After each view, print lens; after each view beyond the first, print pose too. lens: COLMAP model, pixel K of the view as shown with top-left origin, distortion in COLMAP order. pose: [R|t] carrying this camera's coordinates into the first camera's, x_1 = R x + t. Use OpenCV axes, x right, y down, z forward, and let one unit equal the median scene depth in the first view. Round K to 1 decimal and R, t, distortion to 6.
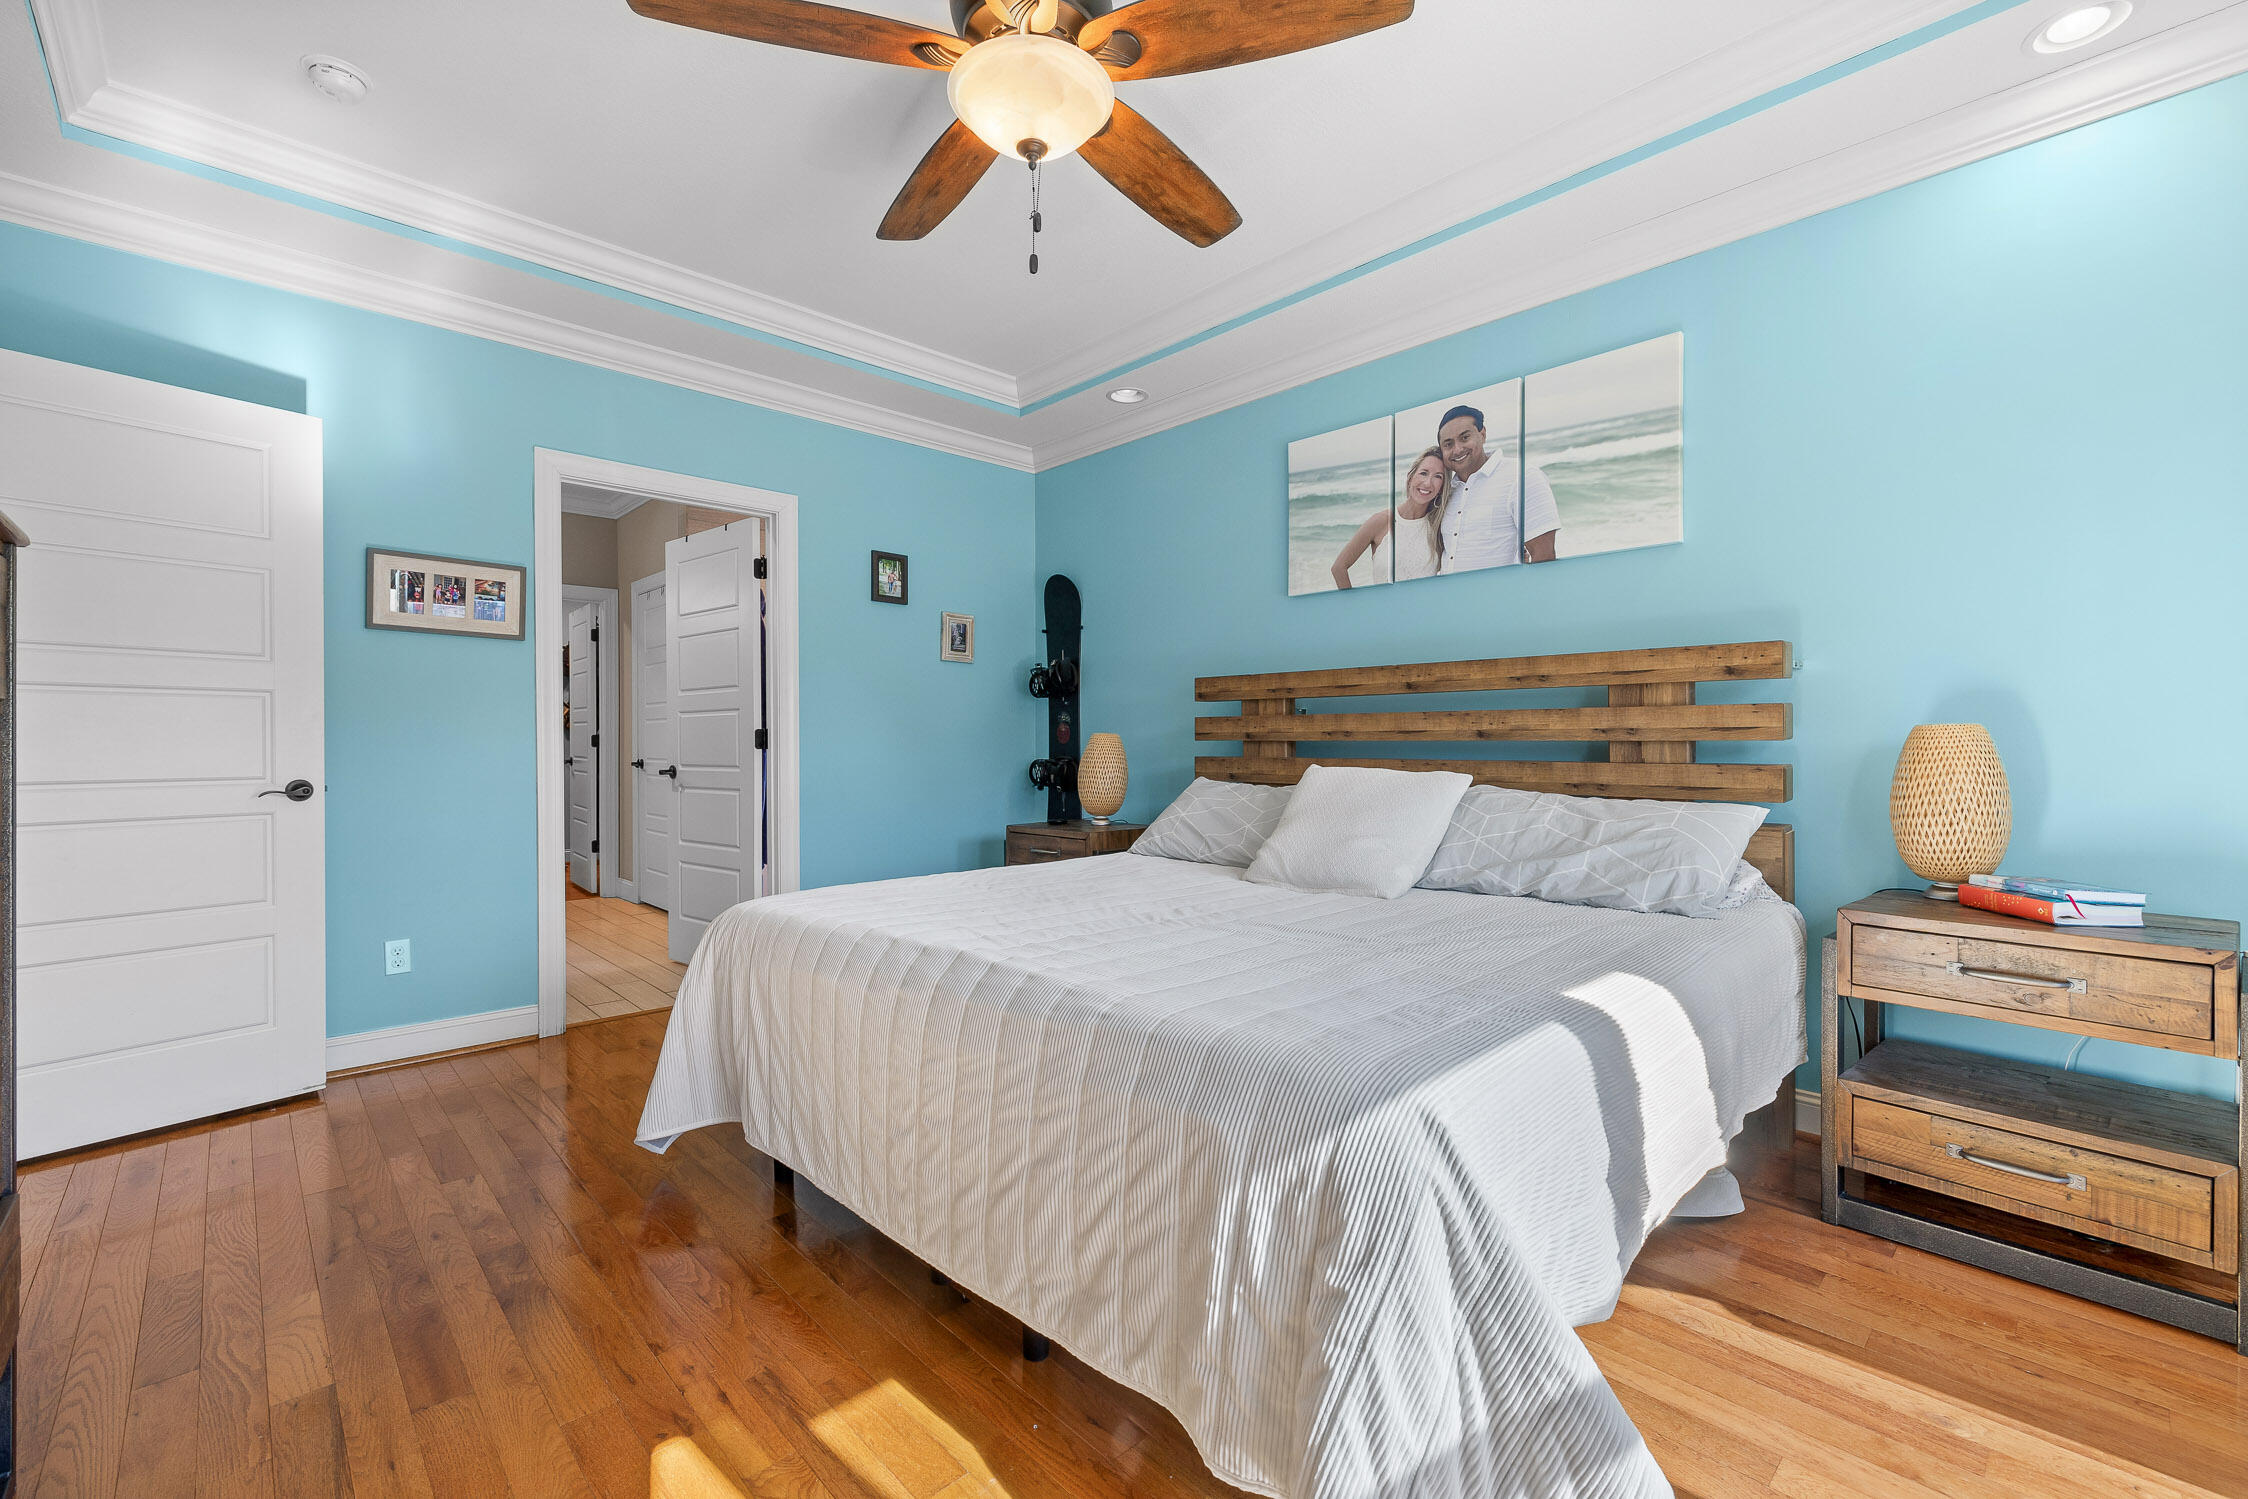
lens RADIAL K [[959.5, 0, 1125.8], [0, 959.5, 727.9], [0, 0, 1]] dist [0.000794, 0.000581]
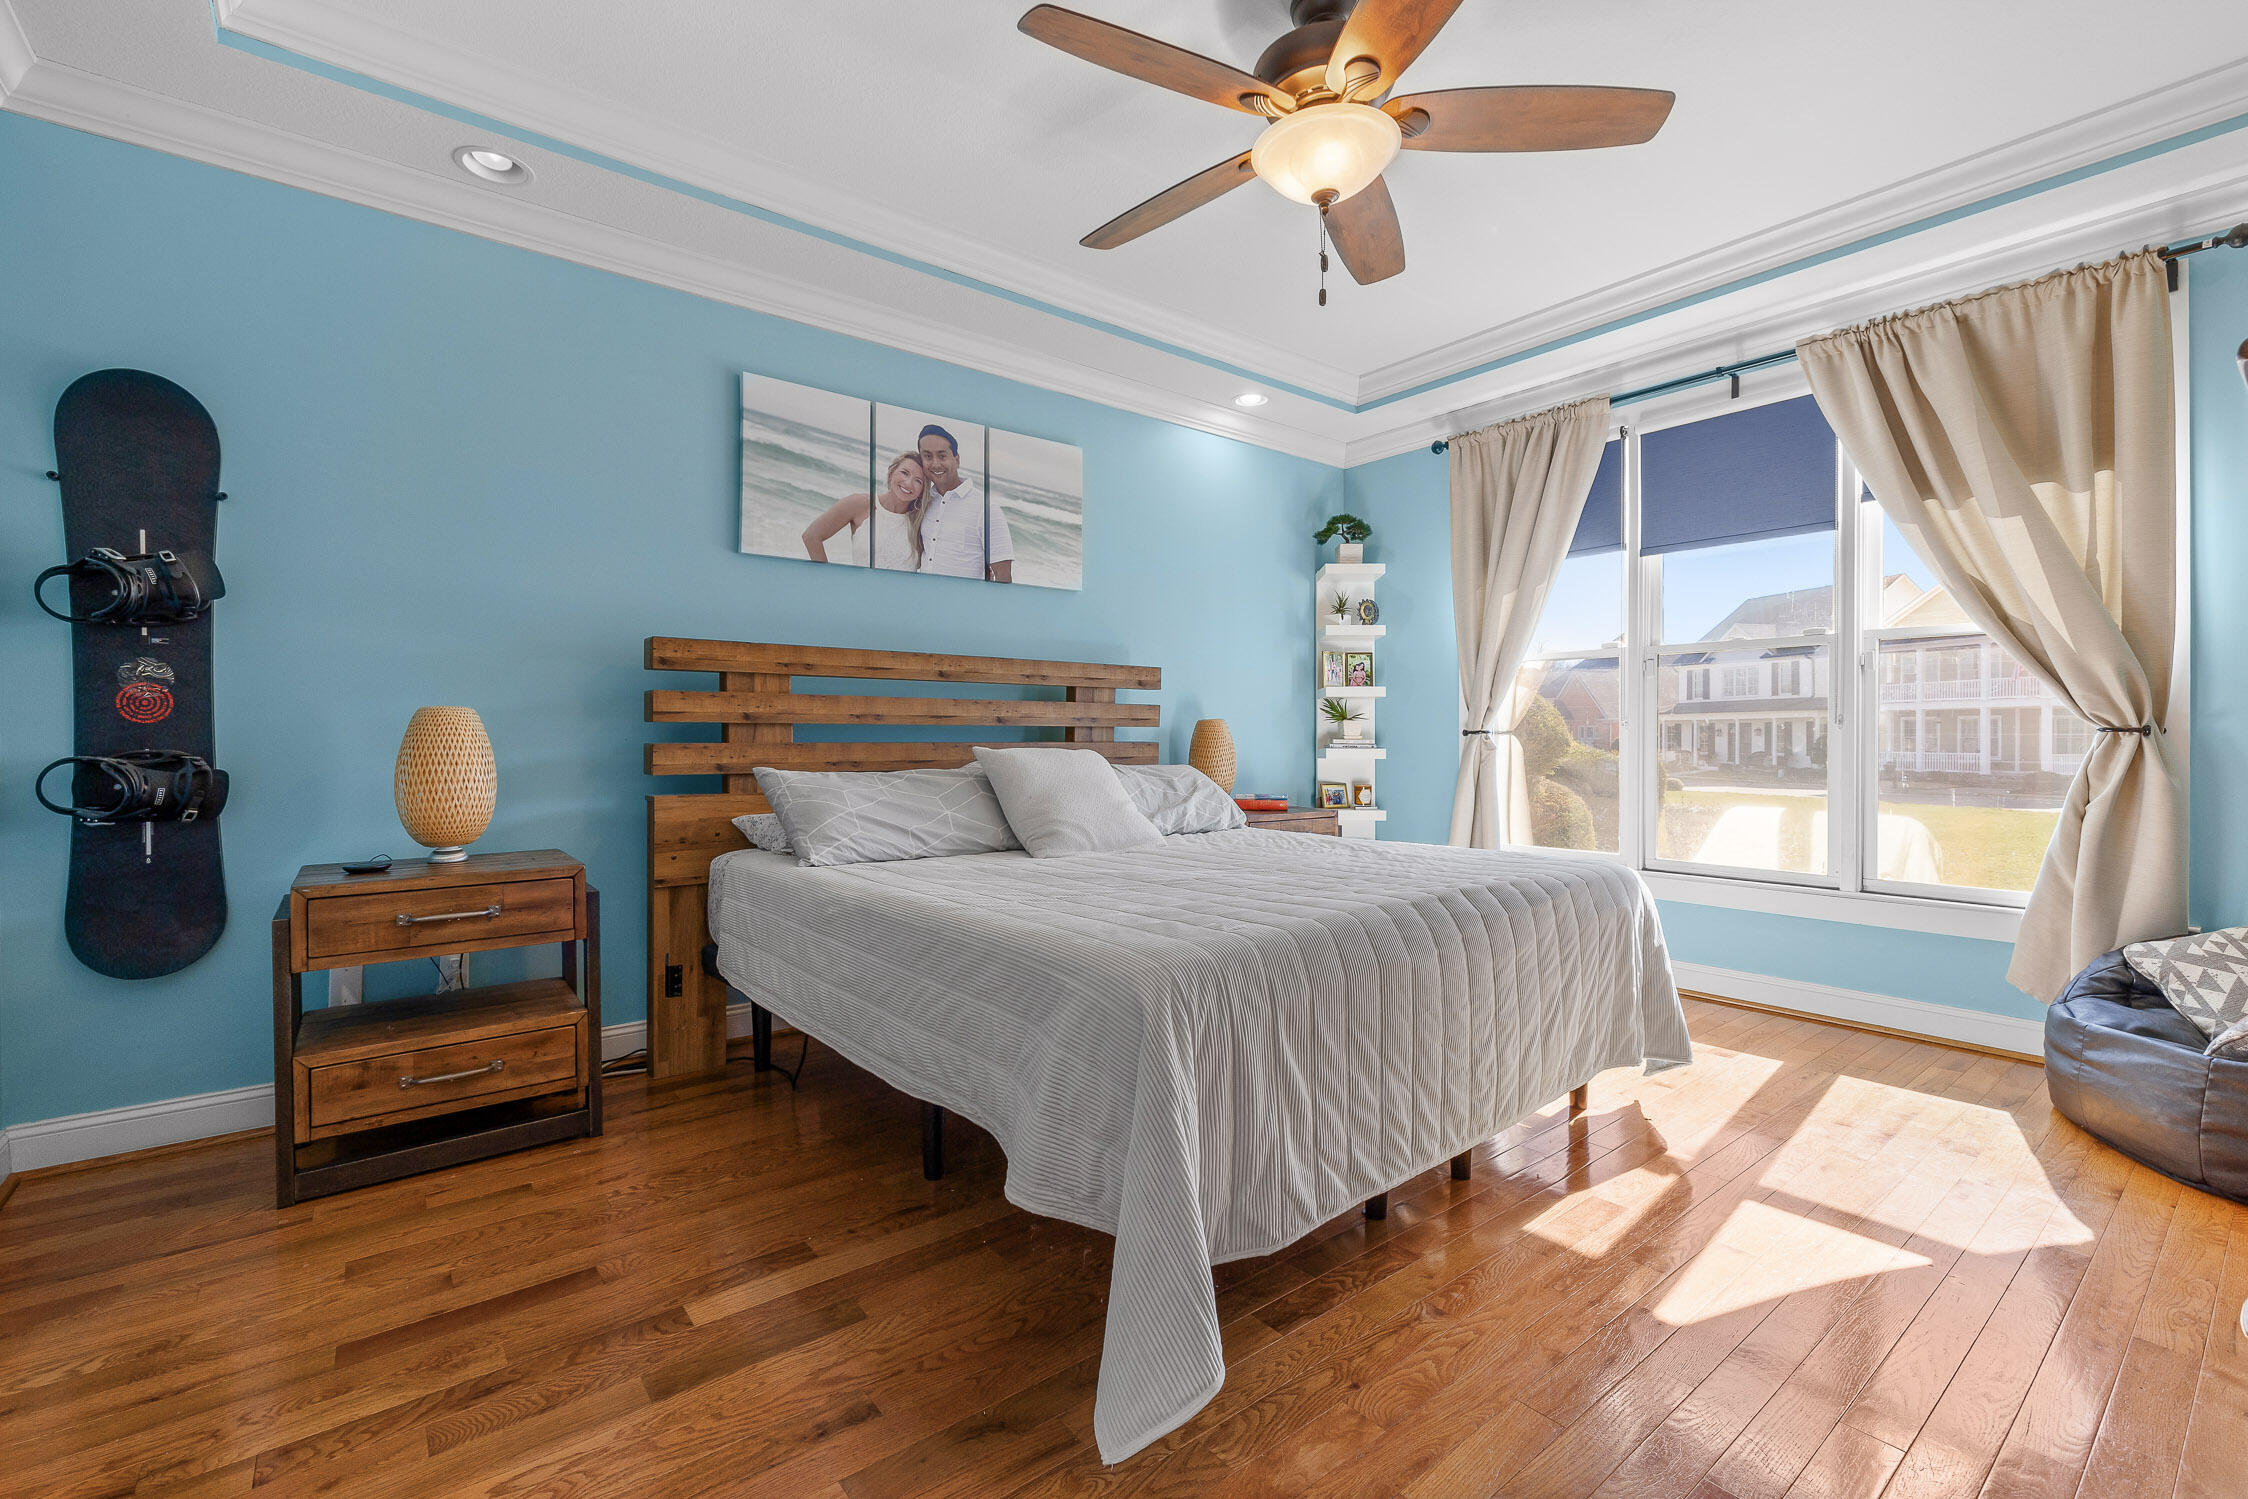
lens RADIAL K [[959.5, 0, 1125.8], [0, 959.5, 727.9], [0, 0, 1]] dist [0.000794, 0.000581]
pose [[0.084234, 0.003708, 0.996439, -0.724995], [-0.018593, 0.999825, -0.002149, 0.014610], [-0.996273, -0.018345, 0.084288, 0.662103]]
